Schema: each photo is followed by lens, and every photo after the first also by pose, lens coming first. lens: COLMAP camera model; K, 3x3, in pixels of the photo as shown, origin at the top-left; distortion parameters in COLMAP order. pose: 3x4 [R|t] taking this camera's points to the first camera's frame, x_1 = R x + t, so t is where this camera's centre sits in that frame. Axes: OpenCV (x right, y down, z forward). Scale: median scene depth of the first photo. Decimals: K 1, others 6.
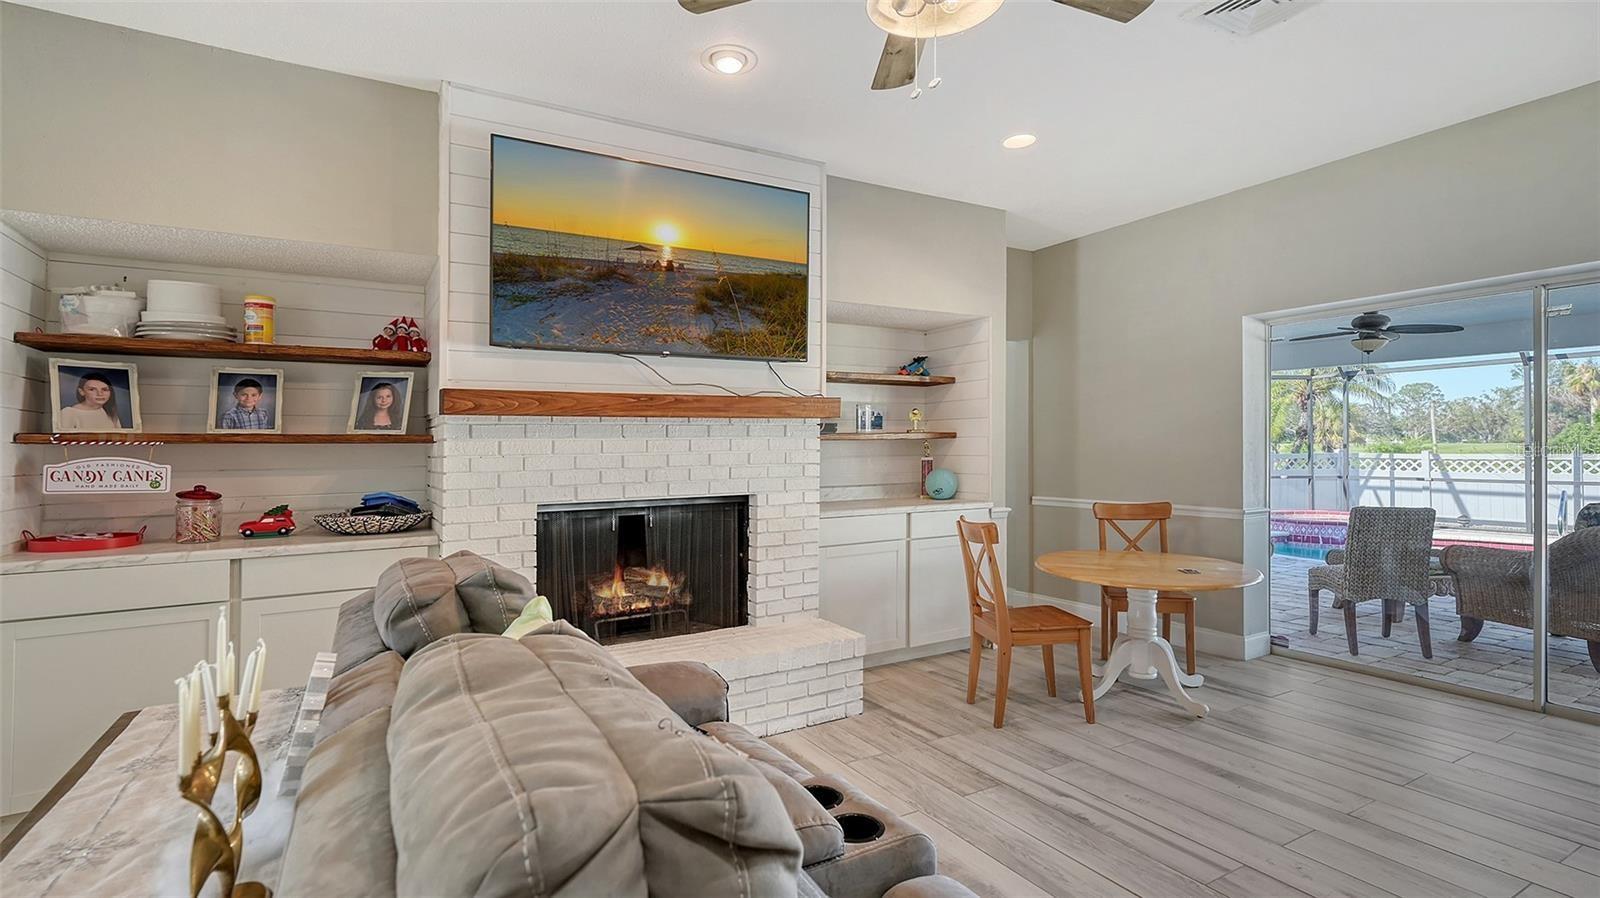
lens RADIAL K [[739.0, 0, 796.8], [0, 739.0, 434.7], [0, 0, 1]] dist [-0.001093, -0.000107]
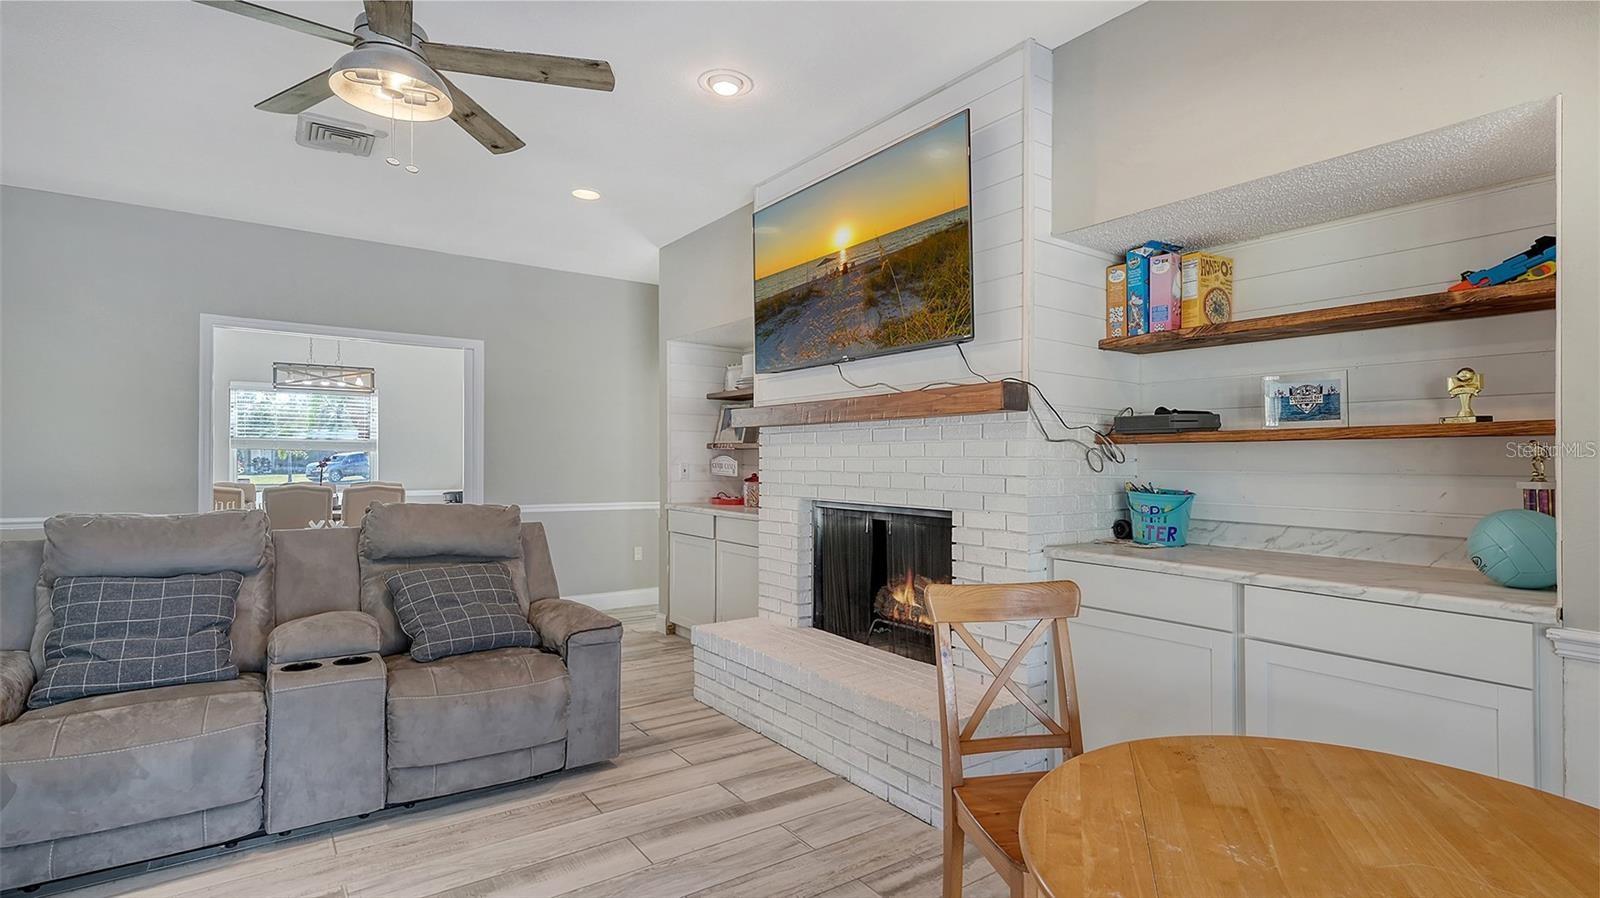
lens RADIAL K [[763.8, 0, 791.4], [0, 763.8, 445.1], [0, 0, 1]] dist [0.002406, 0.000089]
pose [[0.089627, -0.005047, -0.995963, 0.807553], [0.012446, 0.999915, -0.003947, 0.010639], [0.995898, -0.012042, 0.089682, 0.802800]]
